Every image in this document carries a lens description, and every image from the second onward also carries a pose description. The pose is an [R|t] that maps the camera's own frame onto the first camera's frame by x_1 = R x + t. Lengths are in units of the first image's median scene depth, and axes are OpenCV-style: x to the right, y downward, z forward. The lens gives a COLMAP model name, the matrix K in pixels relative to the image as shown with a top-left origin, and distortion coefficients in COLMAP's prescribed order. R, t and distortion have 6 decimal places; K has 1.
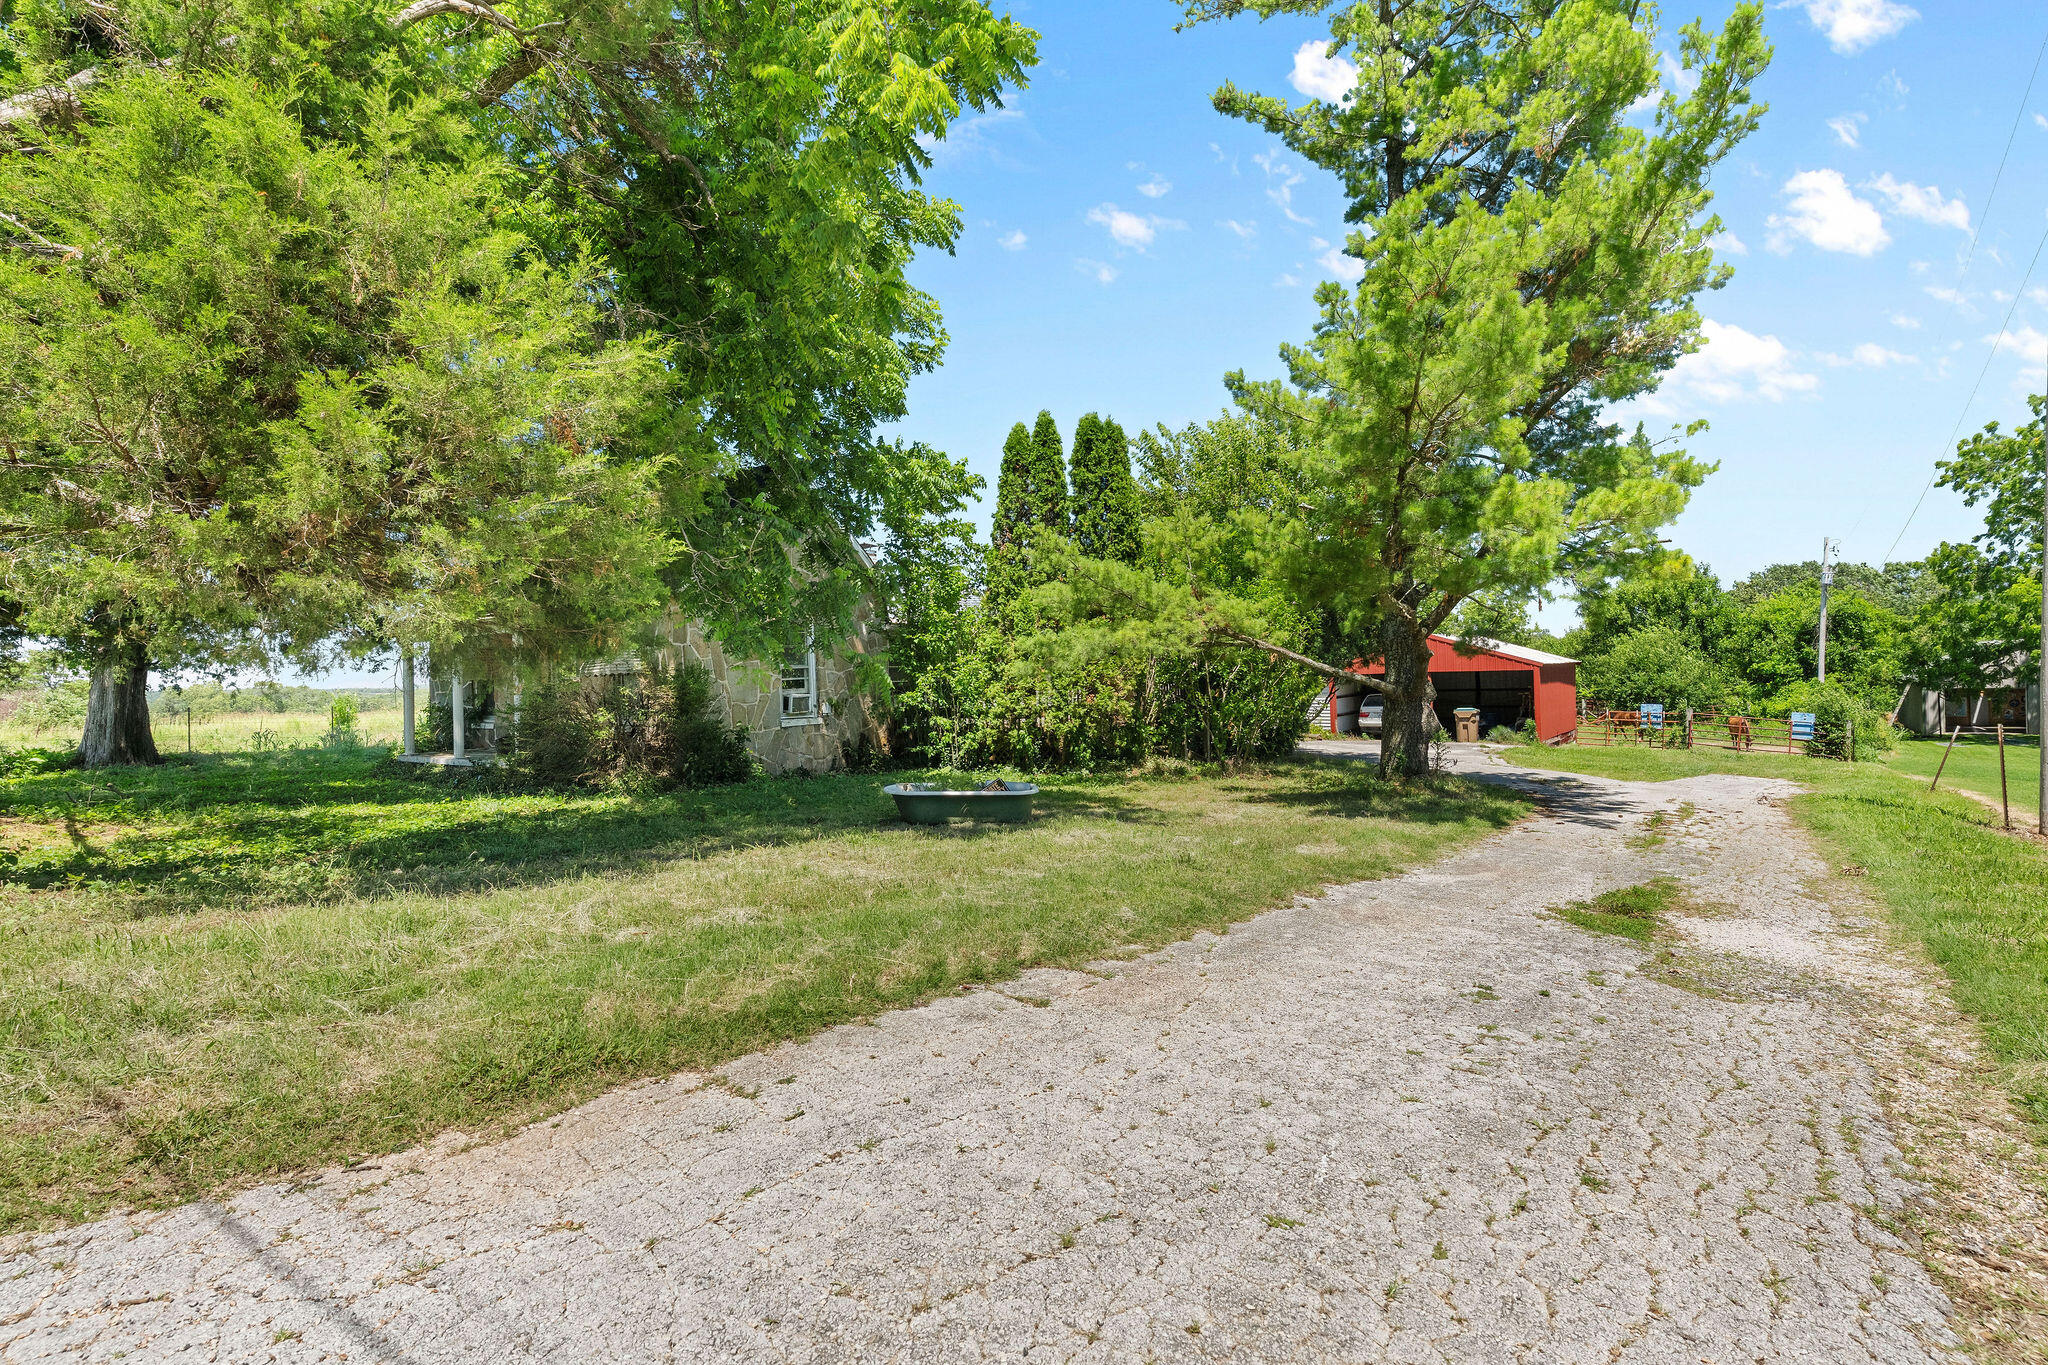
lens RADIAL K [[1060.6, 0, 1024.0], [0, 1060.6, 682.5], [0, 0, 1]] dist [-0.000225, -0.000035]
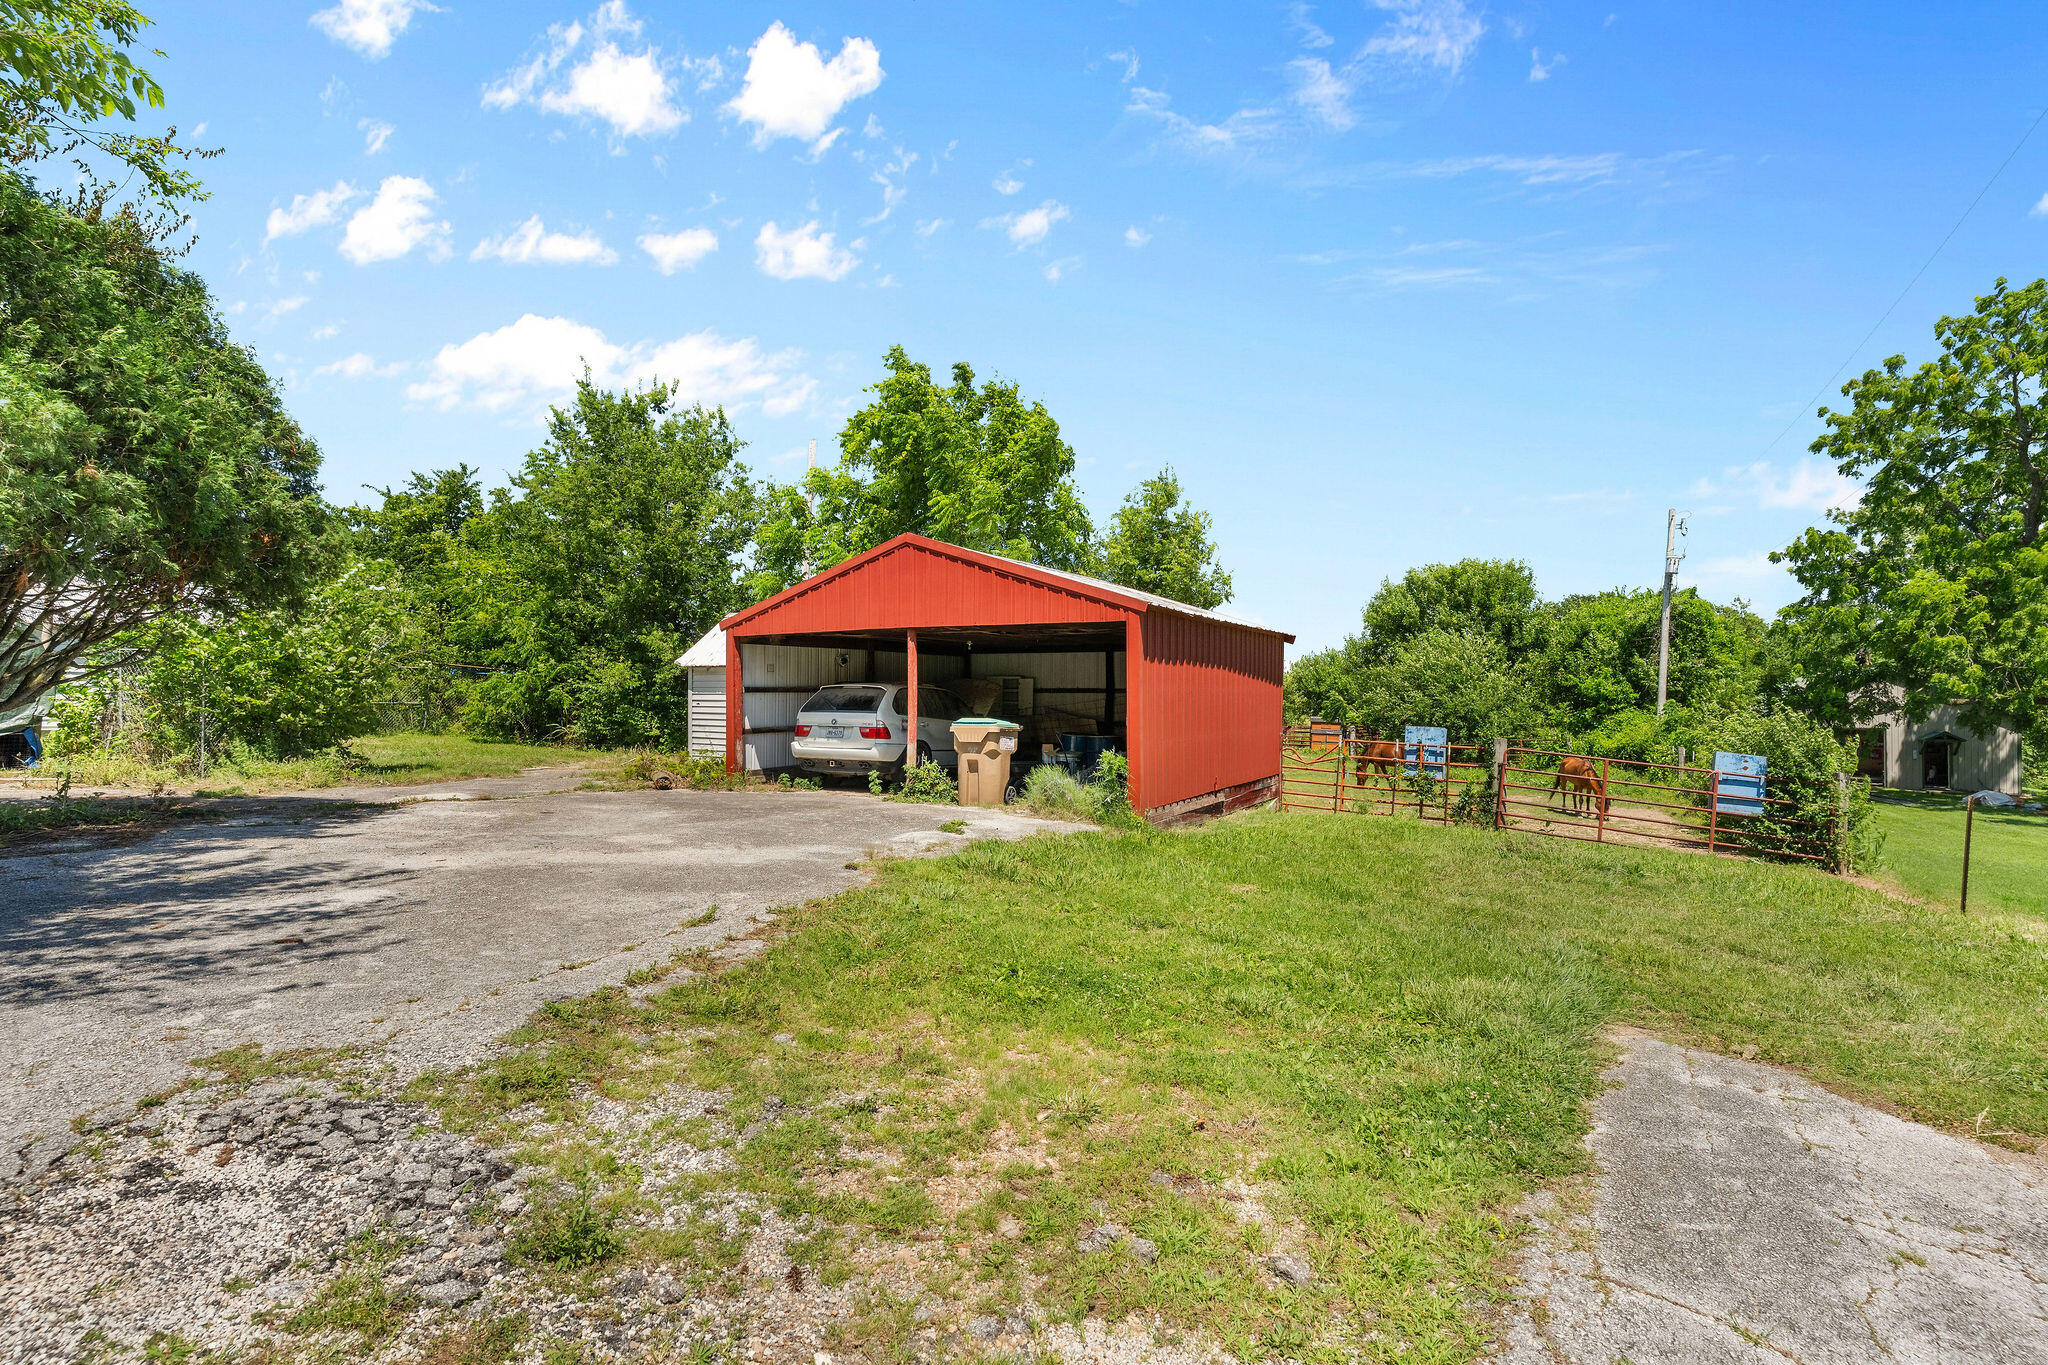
lens RADIAL K [[1029.3, 0, 1024.0], [0, 1029.3, 682.5], [0, 0, 1]] dist [-0.000324, -0.000070]
pose [[0.989895, 0.035179, 0.137368, 0.226926], [-0.032164, 0.999192, -0.024110, 0.011518], [-0.138105, 0.019448, 0.990227, 0.369277]]
